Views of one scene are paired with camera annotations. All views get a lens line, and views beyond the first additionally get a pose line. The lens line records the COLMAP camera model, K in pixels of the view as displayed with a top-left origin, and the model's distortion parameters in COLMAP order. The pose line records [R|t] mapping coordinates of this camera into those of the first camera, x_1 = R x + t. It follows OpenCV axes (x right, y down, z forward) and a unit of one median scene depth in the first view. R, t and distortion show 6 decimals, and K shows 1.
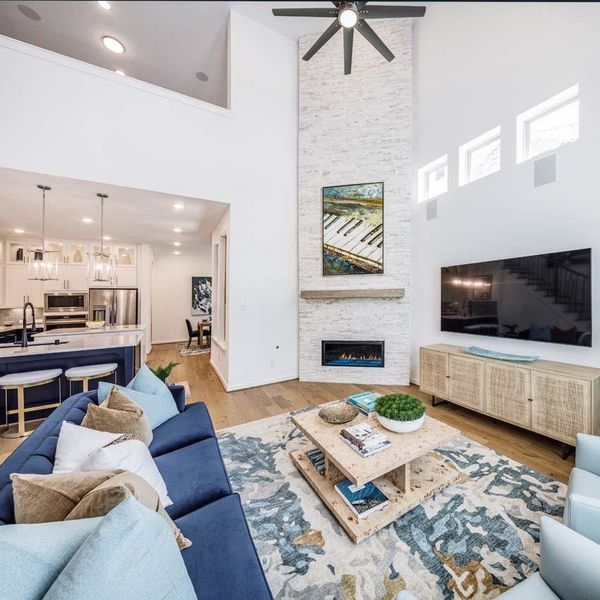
lens RADIAL K [[264.8, 0, 351.4], [0, 264.8, 294.4], [0, 0, 1]] dist [-0.001249, -0.001873]
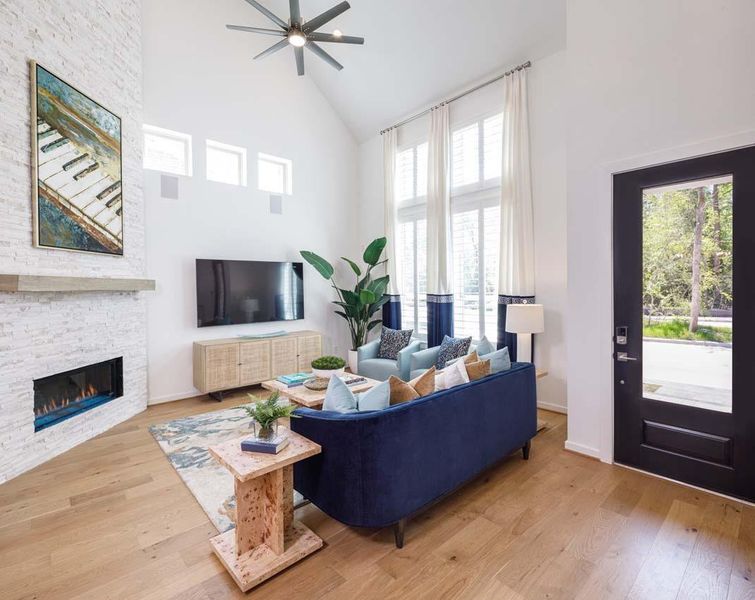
lens RADIAL K [[348.7, 0, 383.0], [0, 348.7, 279.8], [0, 0, 1]] dist [0.007207, -0.003373]
pose [[-0.163242, 0.034130, 0.985996, -0.852330], [-0.000556, 0.999398, -0.034686, 0.013325], [-0.986586, -0.006210, -0.163125, 0.487754]]
